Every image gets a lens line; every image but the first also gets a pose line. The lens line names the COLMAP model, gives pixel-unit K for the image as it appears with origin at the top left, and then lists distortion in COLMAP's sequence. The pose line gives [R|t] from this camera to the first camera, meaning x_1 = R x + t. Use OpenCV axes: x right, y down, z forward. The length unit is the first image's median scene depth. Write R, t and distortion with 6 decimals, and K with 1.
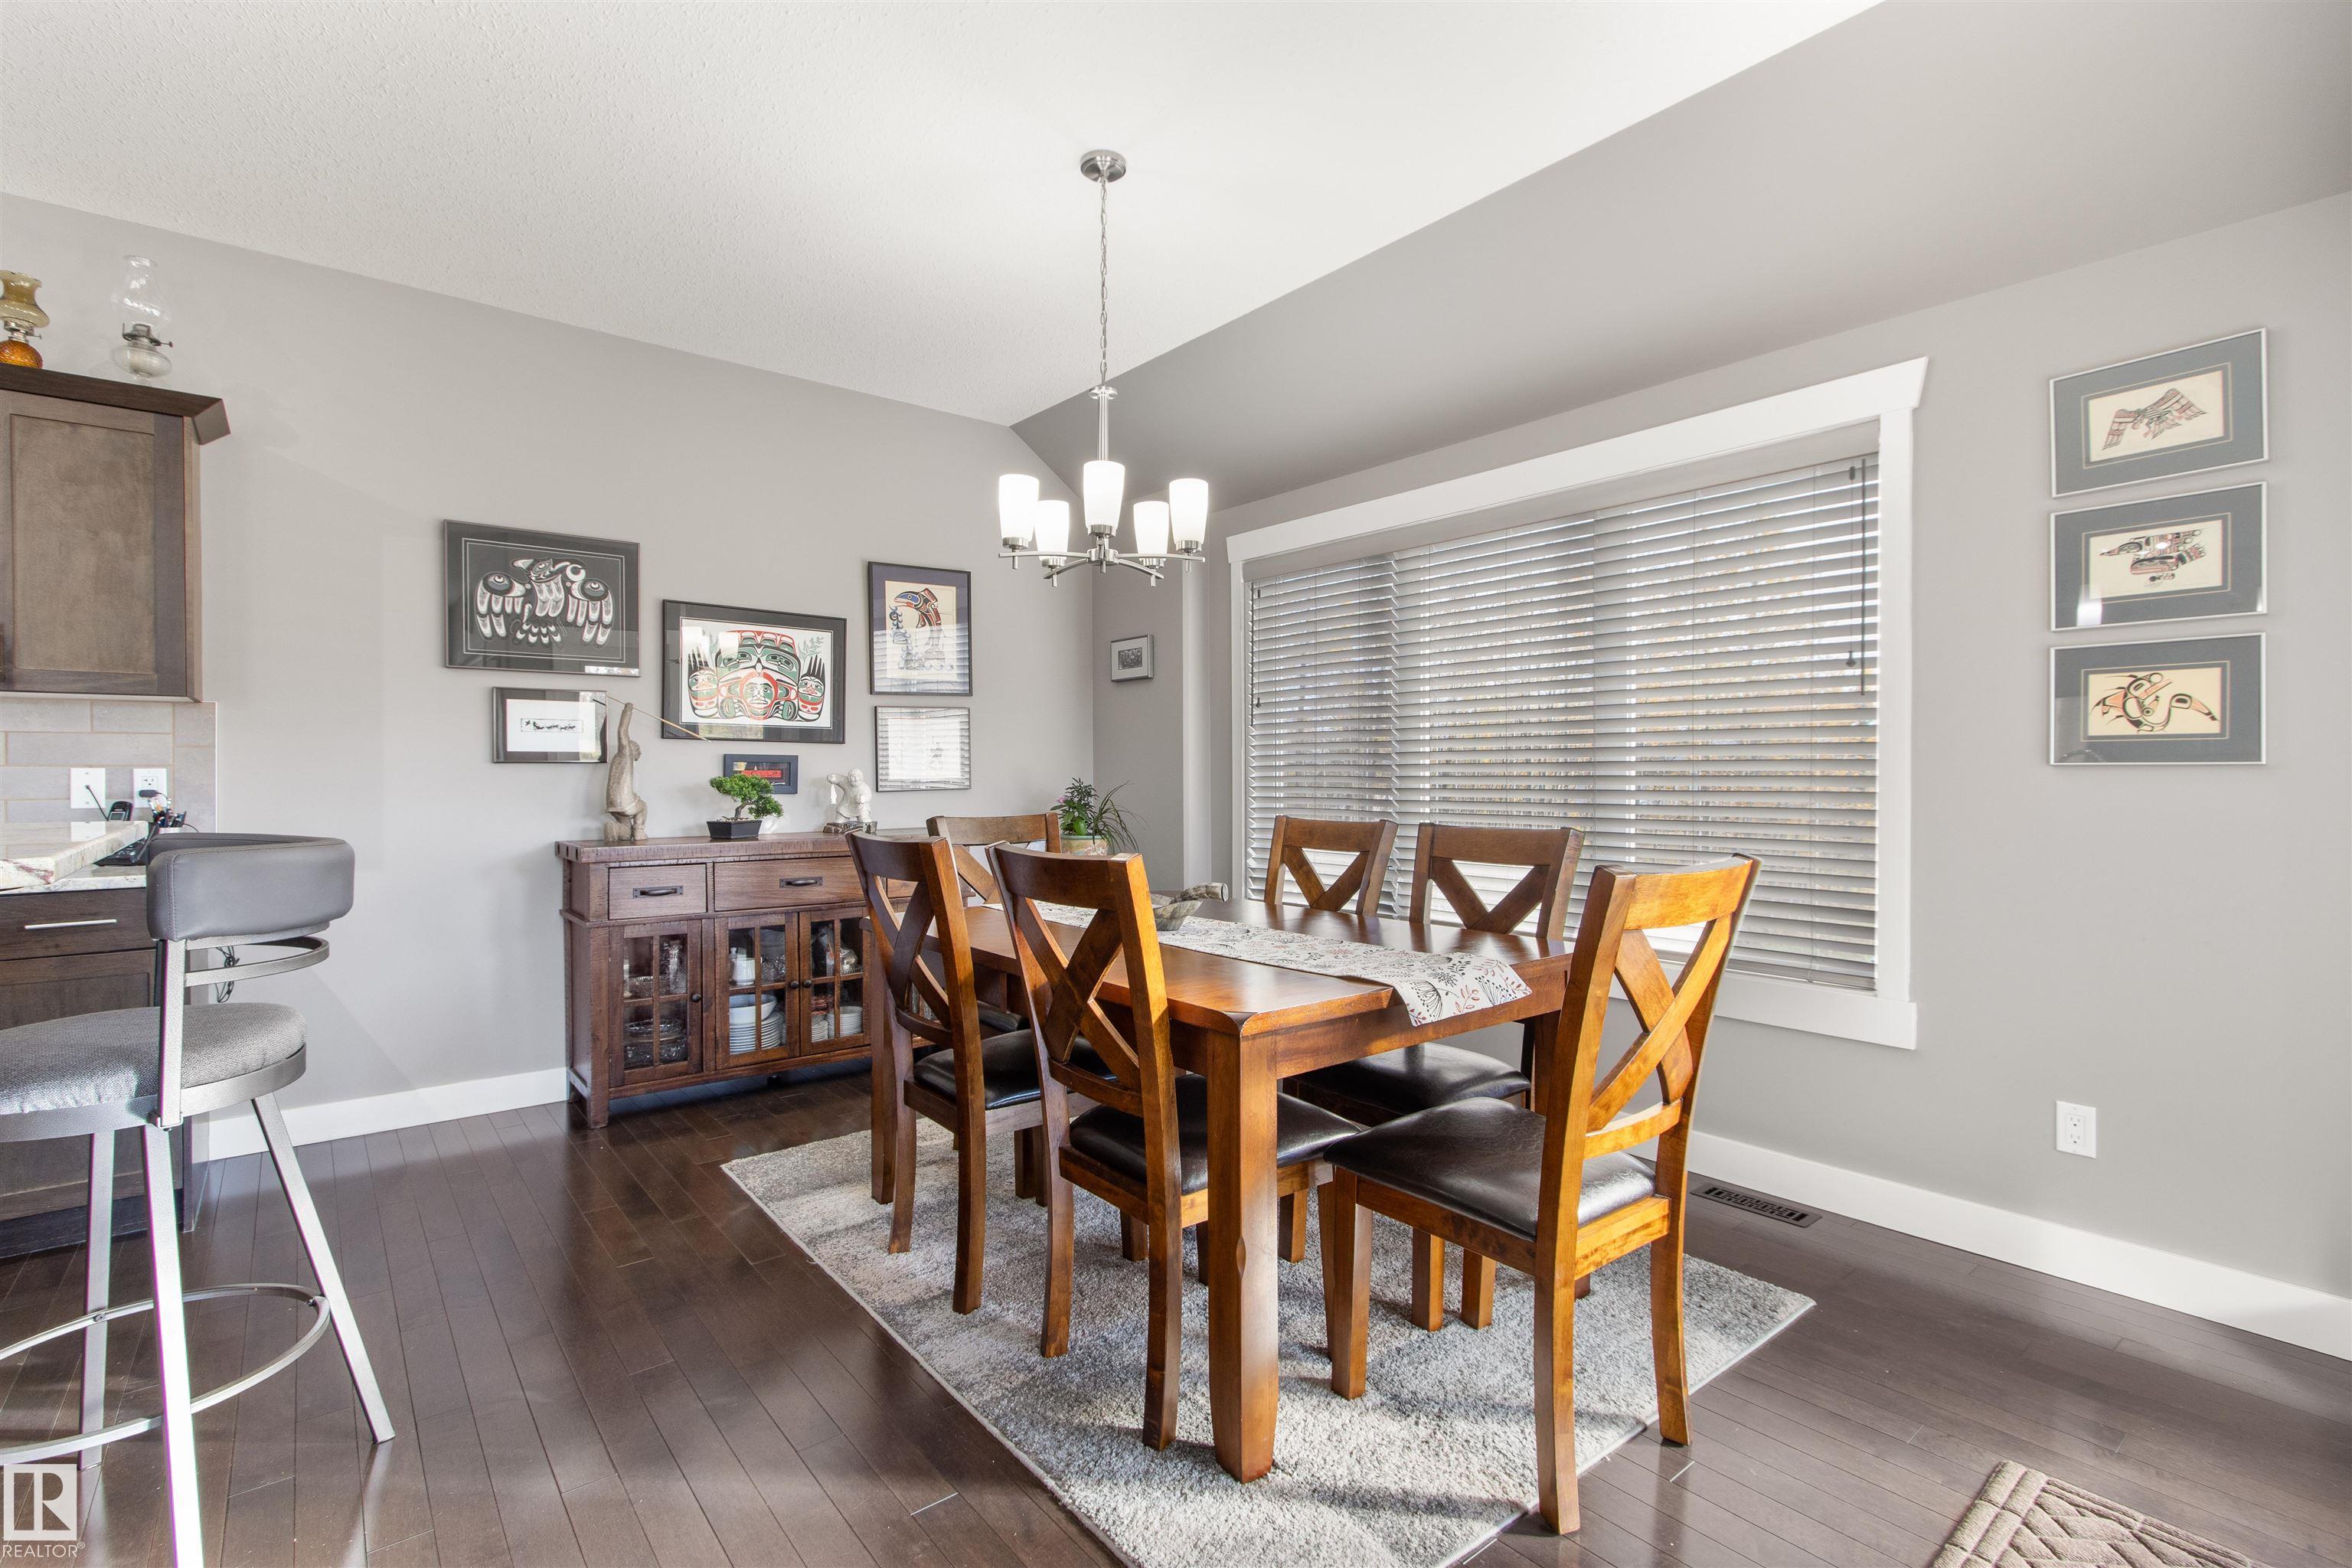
lens RADIAL K [[1074.8, 0, 1165.8], [0, 1074.8, 782.7], [0, 0, 1]] dist [0.008668, -0.002439]
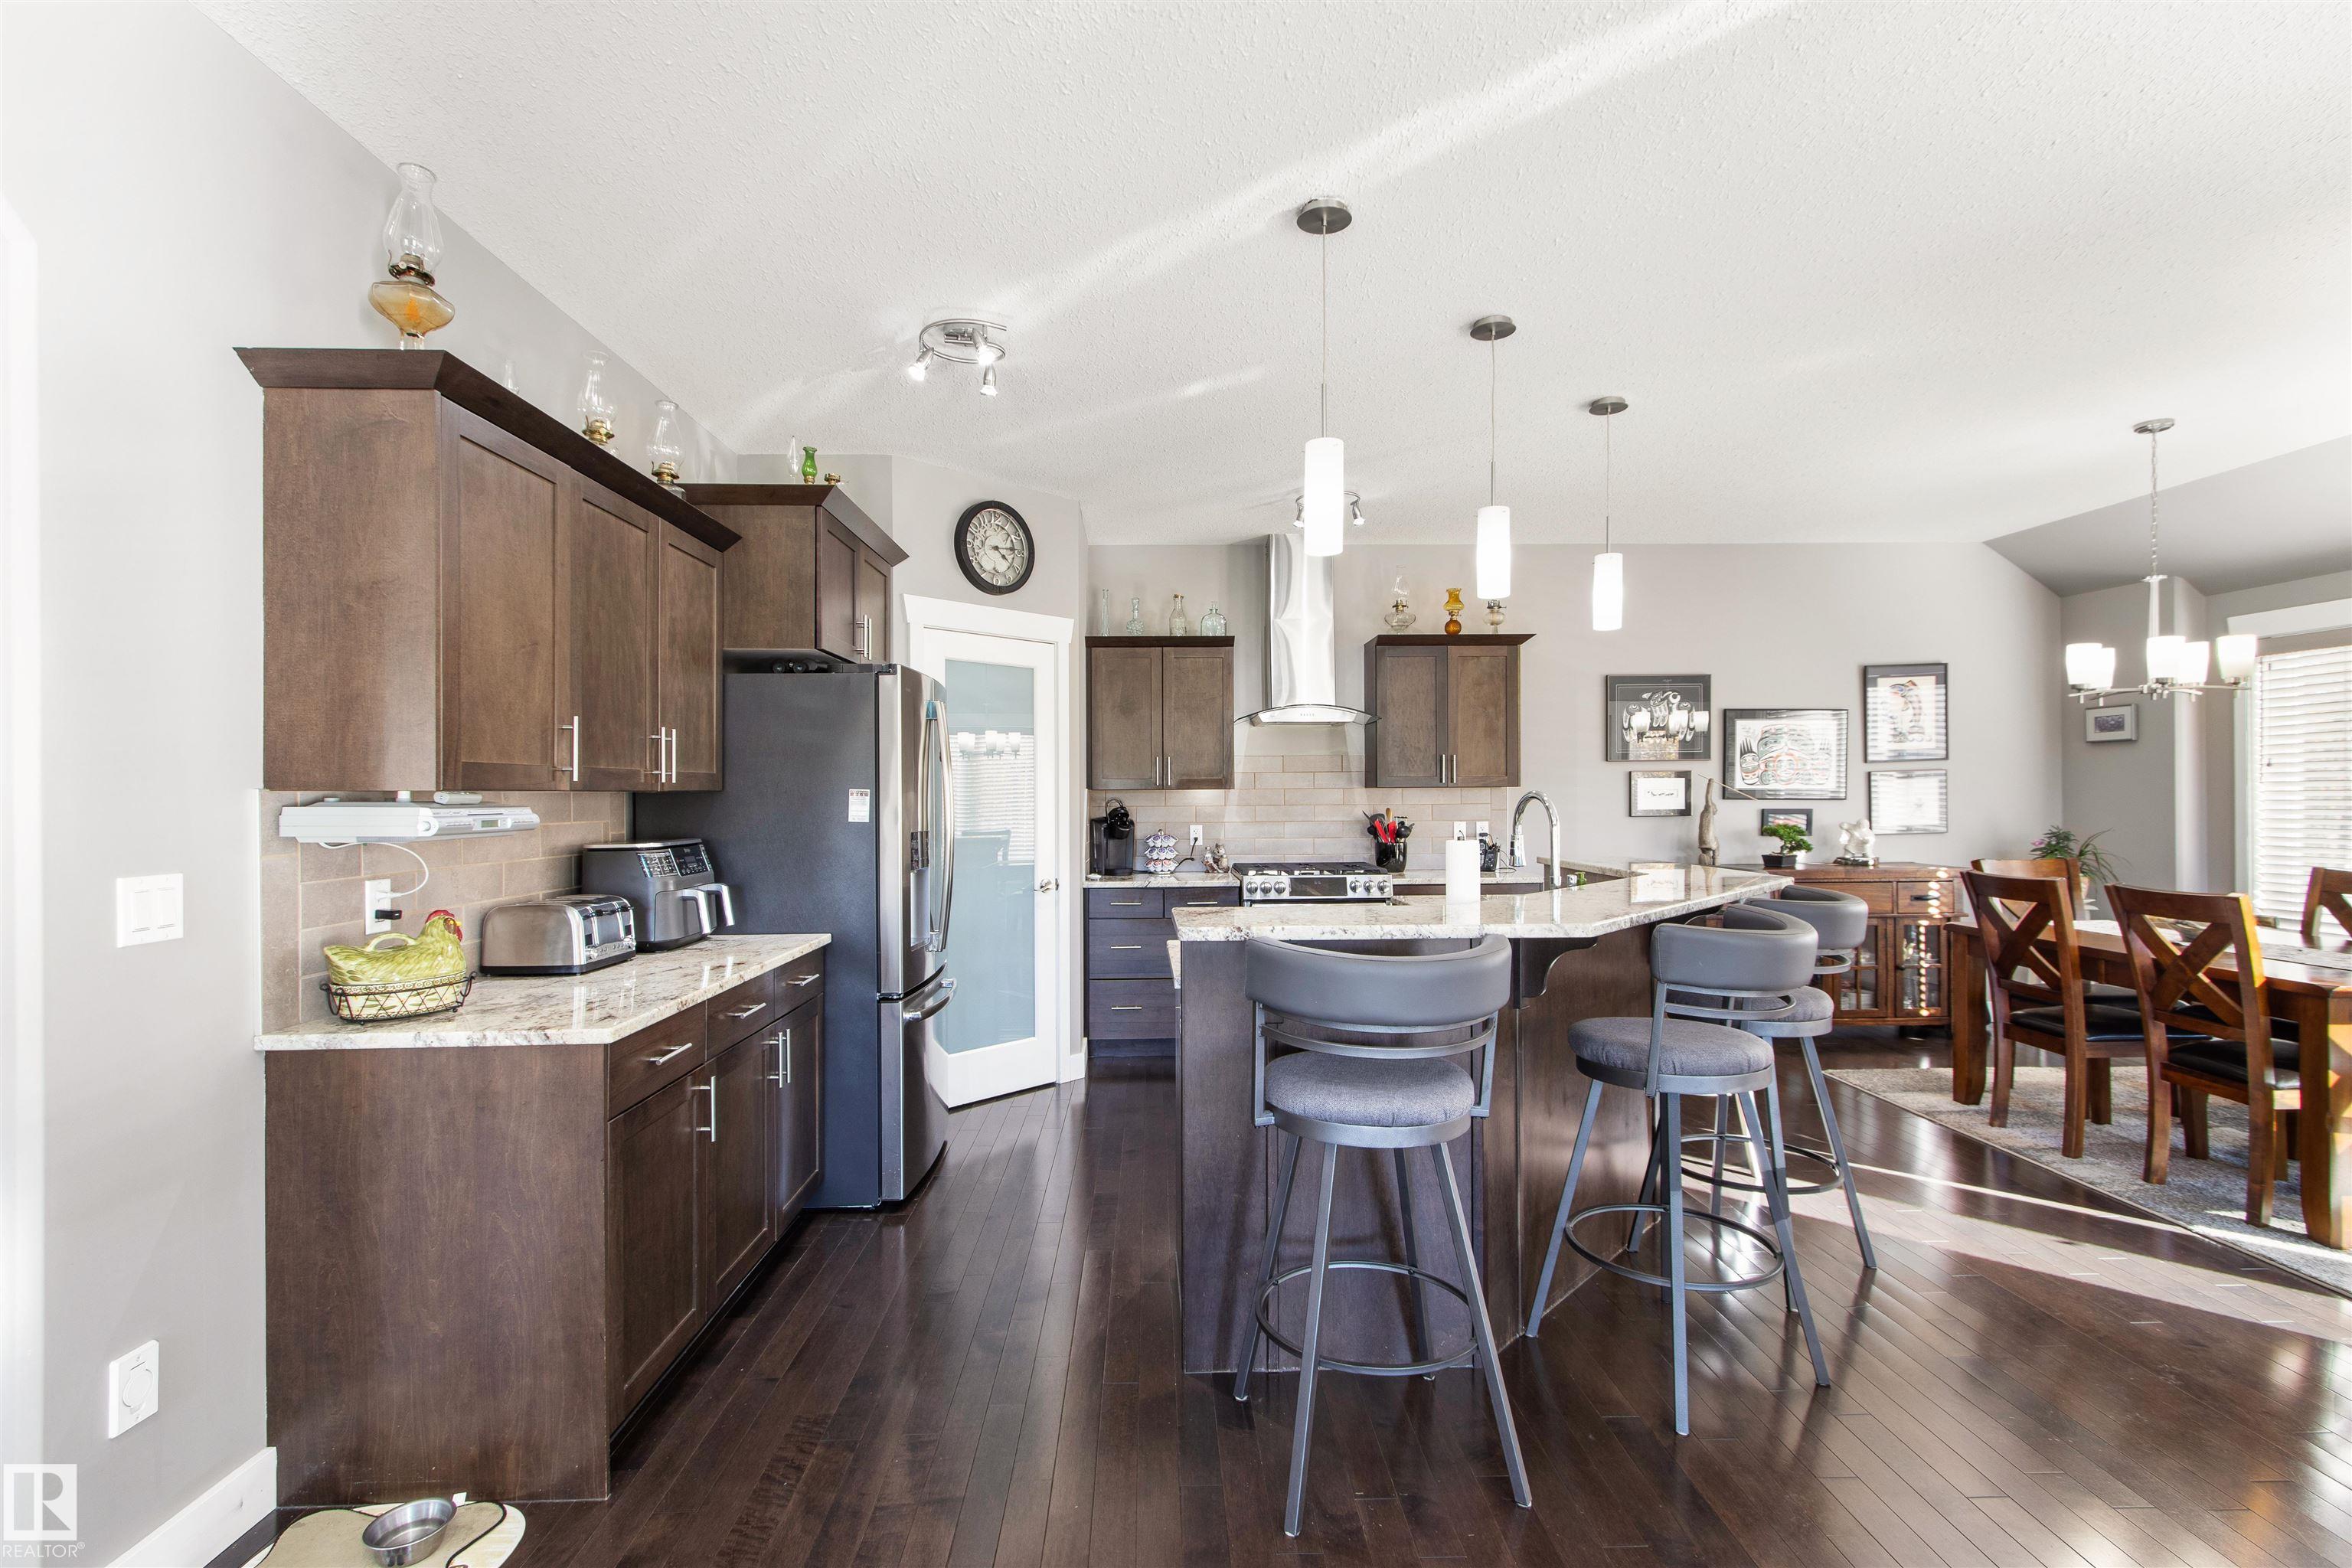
lens RADIAL K [[1074.8, 0, 1170.9], [0, 1074.8, 796.0], [0, 0, 1]] dist [0.008668, -0.002439]
pose [[0.793147, -0.003662, -0.609019, -0.189812], [0.002279, 0.999993, -0.003045, -0.051757], [0.609025, 0.001027, 0.793150, -0.836241]]
